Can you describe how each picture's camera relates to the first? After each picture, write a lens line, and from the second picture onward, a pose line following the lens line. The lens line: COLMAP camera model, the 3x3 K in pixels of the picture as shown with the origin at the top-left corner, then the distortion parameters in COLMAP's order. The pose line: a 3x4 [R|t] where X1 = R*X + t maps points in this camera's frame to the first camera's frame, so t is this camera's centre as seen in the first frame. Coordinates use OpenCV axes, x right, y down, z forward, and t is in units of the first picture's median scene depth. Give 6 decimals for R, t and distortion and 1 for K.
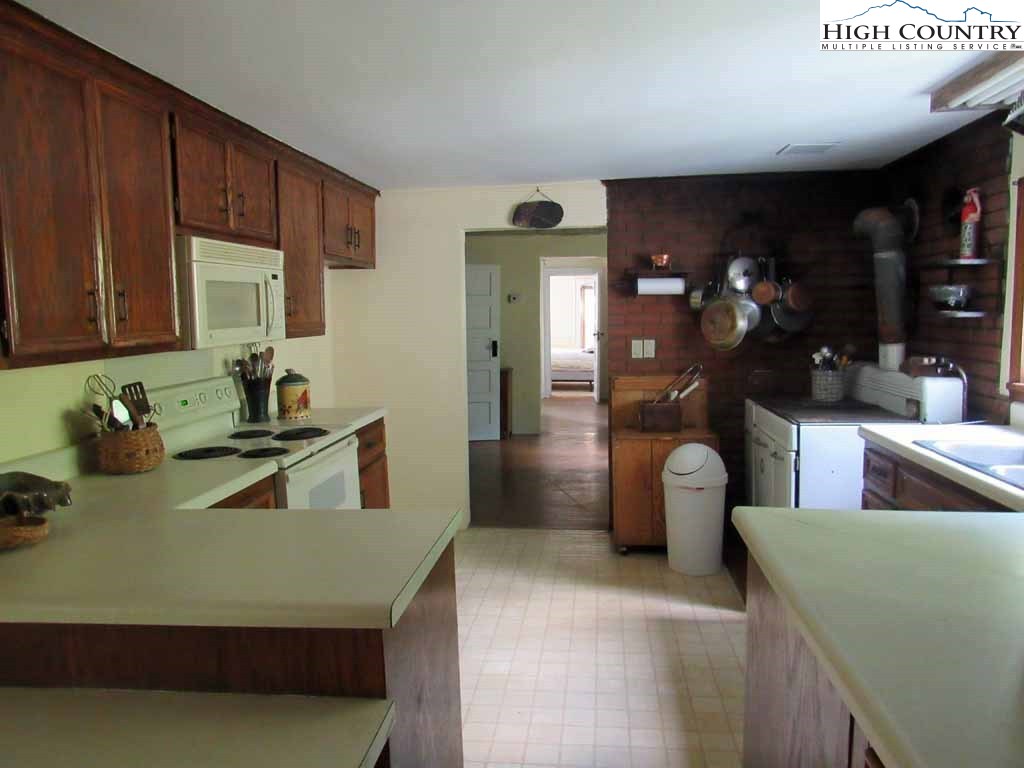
lens RADIAL K [[751.4, 0, 515.7], [0, 751.4, 383.5], [0, 0, 1]] dist [0.000641, 0.005090]
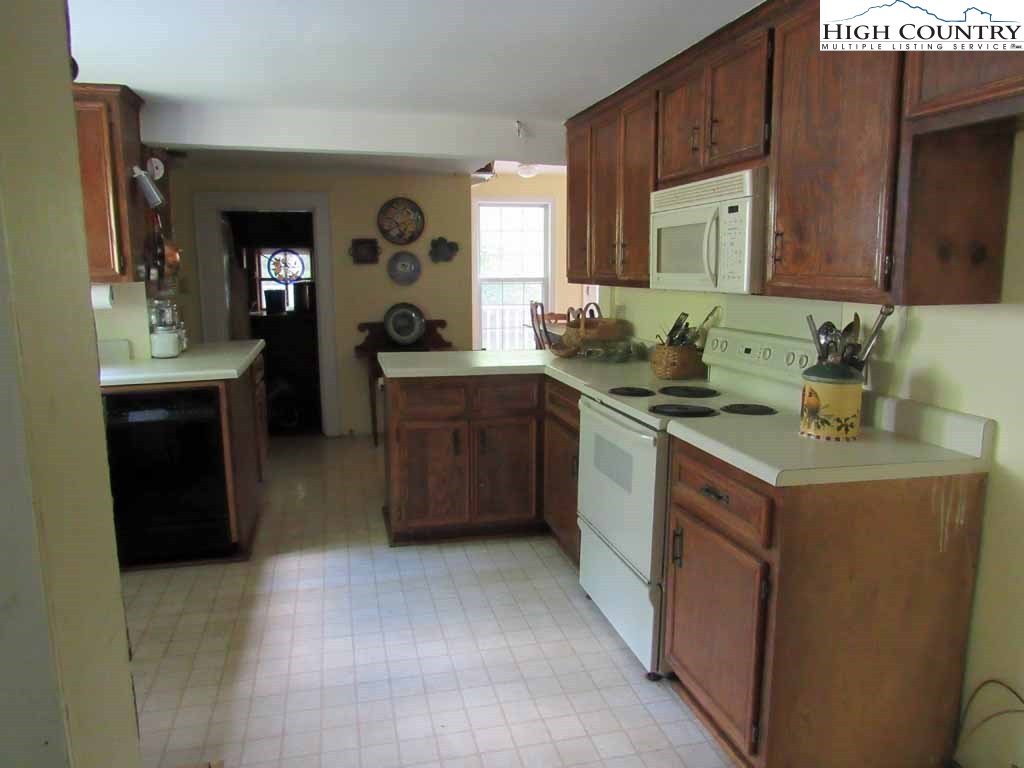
lens RADIAL K [[751.4, 0, 515.7], [0, 751.4, 383.5], [0, 0, 1]] dist [0.000641, 0.005090]
pose [[-0.939137, 0.076924, -0.334820, 0.162660], [-0.012383, 0.966396, 0.256760, -0.177181], [0.343319, 0.245279, -0.906626, 1.784303]]
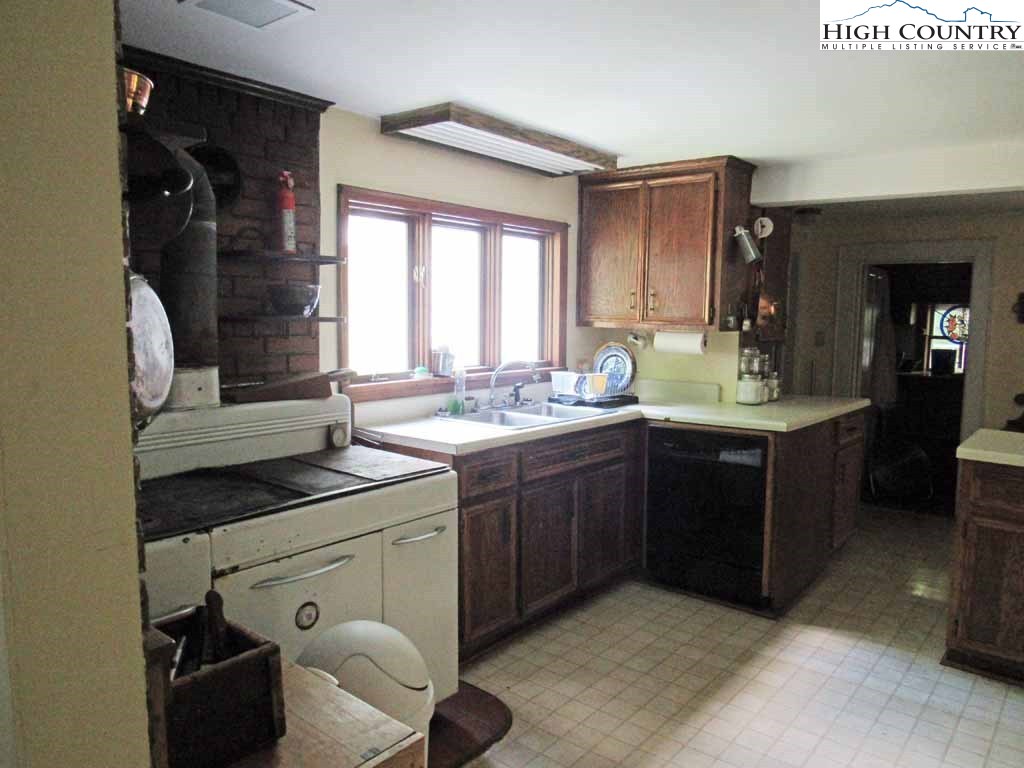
lens RADIAL K [[751.4, 0, 515.7], [0, 751.4, 383.5], [0, 0, 1]] dist [0.000641, 0.005090]
pose [[-0.847232, -0.050141, 0.528851, -0.072096], [0.047274, 0.984469, 0.169074, -0.166974], [-0.529115, 0.168245, -0.831704, 1.739595]]
